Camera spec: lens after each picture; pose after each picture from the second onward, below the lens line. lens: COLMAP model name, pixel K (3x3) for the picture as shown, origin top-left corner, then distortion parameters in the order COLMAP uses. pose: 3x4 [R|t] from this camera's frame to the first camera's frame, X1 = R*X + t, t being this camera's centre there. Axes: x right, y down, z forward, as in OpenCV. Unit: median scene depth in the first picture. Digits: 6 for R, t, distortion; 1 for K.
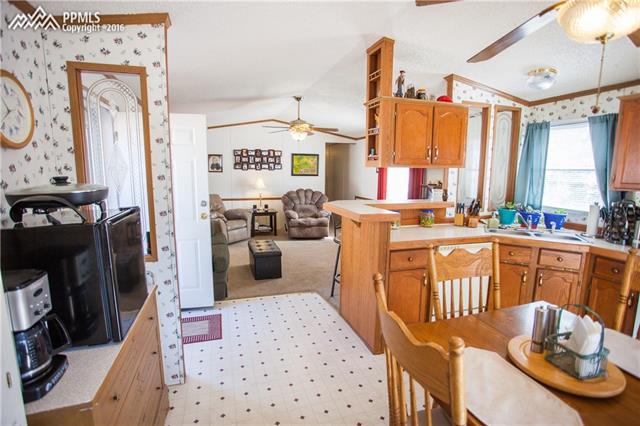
lens RADIAL K [[323.4, 0, 308.1], [0, 323.4, 215.4], [0, 0, 1]] dist [-0.002936, -0.000143]
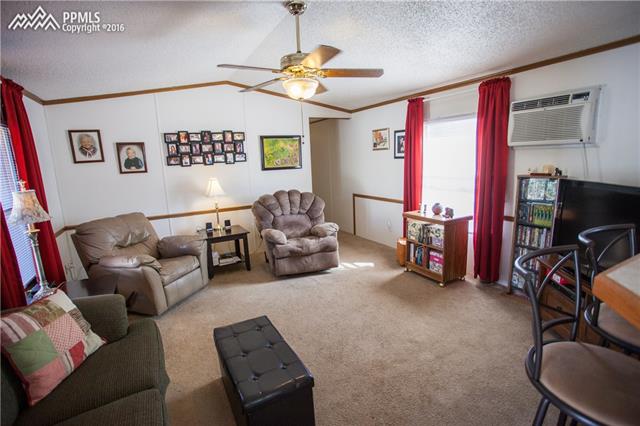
lens RADIAL K [[323.4, 0, 308.1], [0, 323.4, 215.4], [0, 0, 1]] dist [-0.002936, -0.000143]
pose [[0.983142, -0.084602, 0.162095, -0.077983], [0.079157, 0.996069, 0.039768, -0.055198], [-0.164822, -0.026266, 0.985973, 0.366605]]
